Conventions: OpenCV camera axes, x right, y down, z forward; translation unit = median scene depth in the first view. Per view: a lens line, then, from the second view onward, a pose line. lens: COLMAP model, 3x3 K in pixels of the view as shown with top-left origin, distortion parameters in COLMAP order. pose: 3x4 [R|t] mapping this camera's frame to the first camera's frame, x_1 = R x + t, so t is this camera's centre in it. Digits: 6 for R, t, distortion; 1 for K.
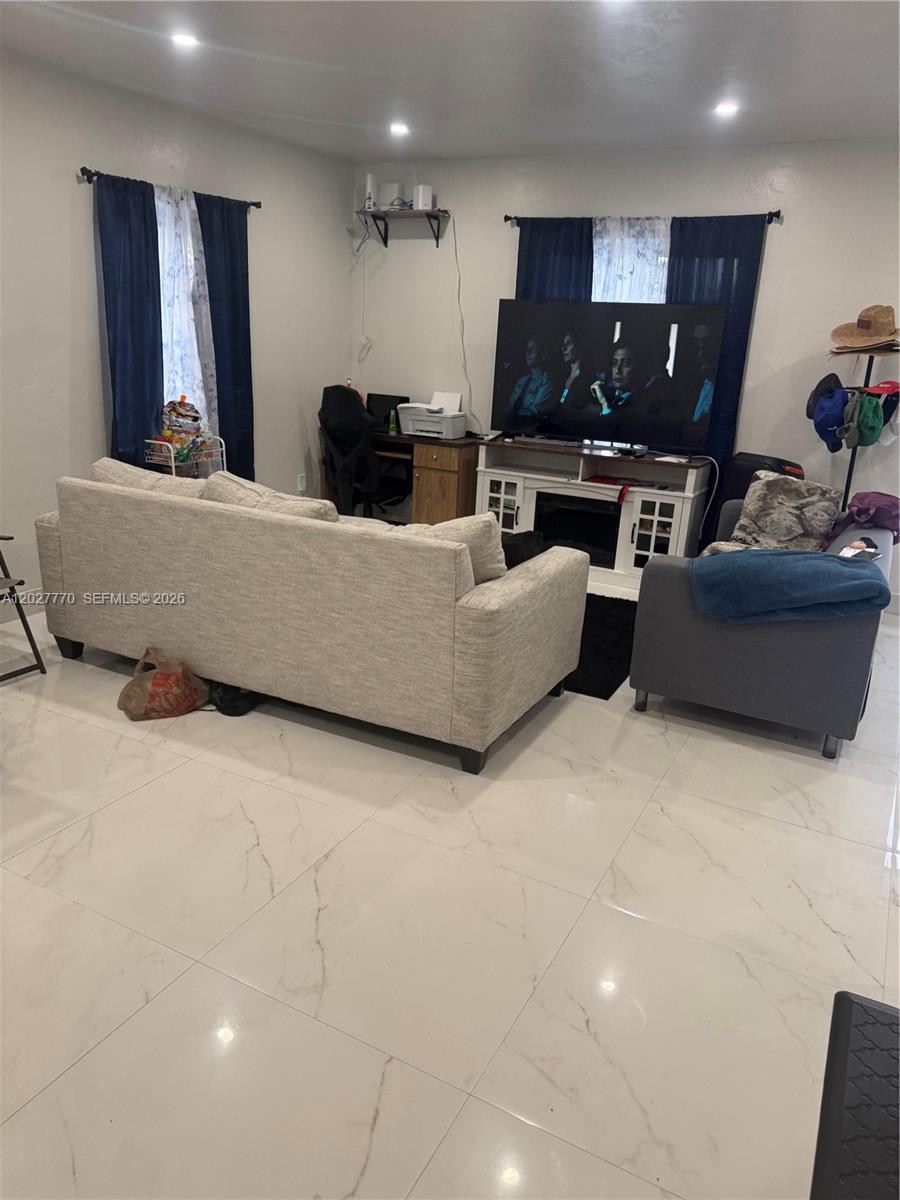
lens RADIAL K [[830.7, 0, 449.4], [0, 830.7, 609.0], [0, 0, 1]] dist [0.114498, -0.164722]
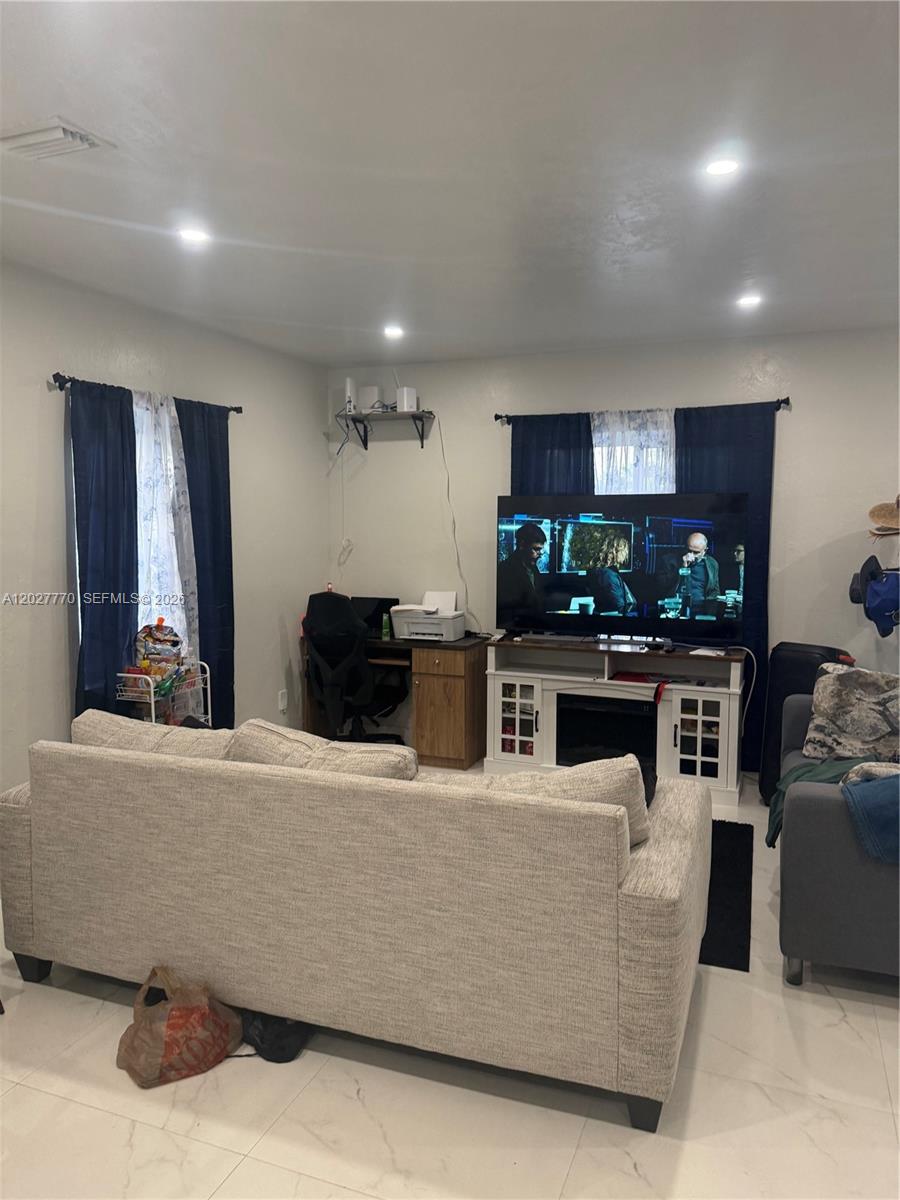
lens RADIAL K [[880.6, 0, 498.9], [0, 880.6, 632.0], [0, 0, 1]] dist [0.187215, -0.355804]
pose [[0.993146, -0.058736, 0.101053, -0.073485], [0.077550, 0.977988, -0.193713, -0.038585], [-0.087451, 0.200222, 0.975840, 0.089654]]
